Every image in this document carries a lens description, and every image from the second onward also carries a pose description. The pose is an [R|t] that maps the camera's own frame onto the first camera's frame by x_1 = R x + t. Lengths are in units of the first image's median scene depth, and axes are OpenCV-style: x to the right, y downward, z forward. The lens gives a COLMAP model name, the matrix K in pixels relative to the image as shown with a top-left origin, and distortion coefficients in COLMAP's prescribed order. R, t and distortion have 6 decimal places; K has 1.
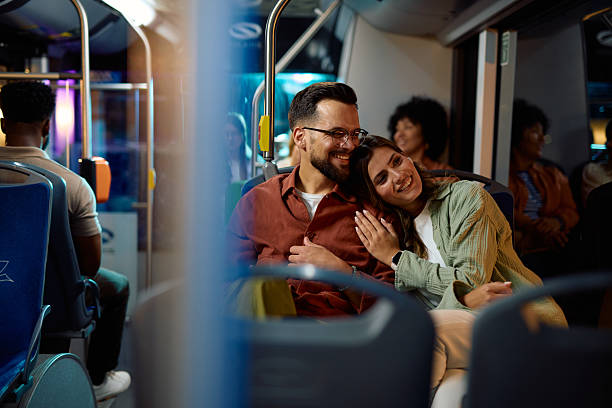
lens RADIAL K [[850.6, 0, 305.8], [0, 850.6, 206.8], [0, 0, 1]] dist [0.018093, 0.000000]
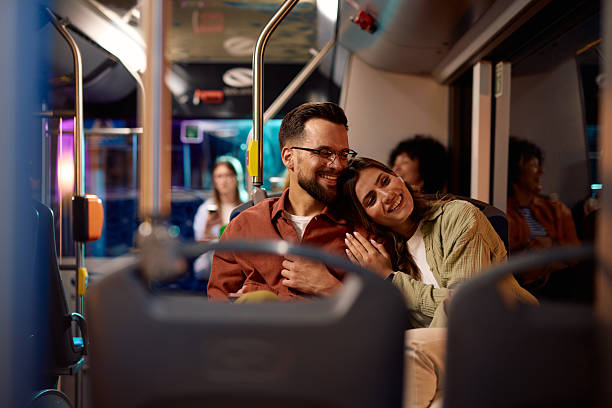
lens RADIAL K [[850.6, 0, 306.0], [0, 850.6, 204.1], [0, 0, 1]] dist [0.018093, 0.000000]
pose [[0.999890, -0.011866, -0.008875, 0.015701], [0.011147, 0.996963, -0.077081, 0.033903], [0.009763, 0.076974, 0.996985, 0.016880]]
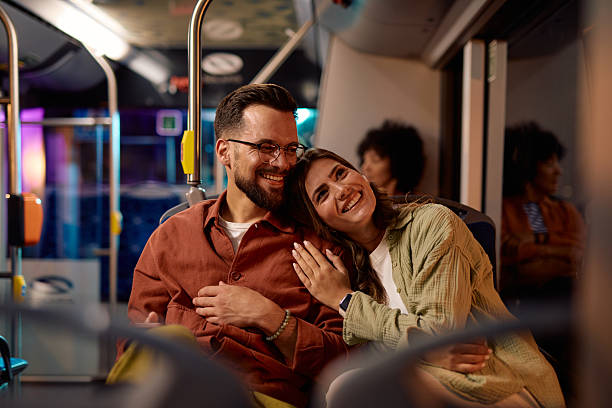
lens RADIAL K [[850.6, 0, 303.8], [0, 850.6, 201.8], [0, 0, 1]] dist [0.018093, 0.000000]
pose [[0.999582, -0.010571, -0.026914, 0.064969], [0.008651, 0.997474, -0.070503, 0.015824], [0.027591, 0.070241, 0.997148, 0.145168]]
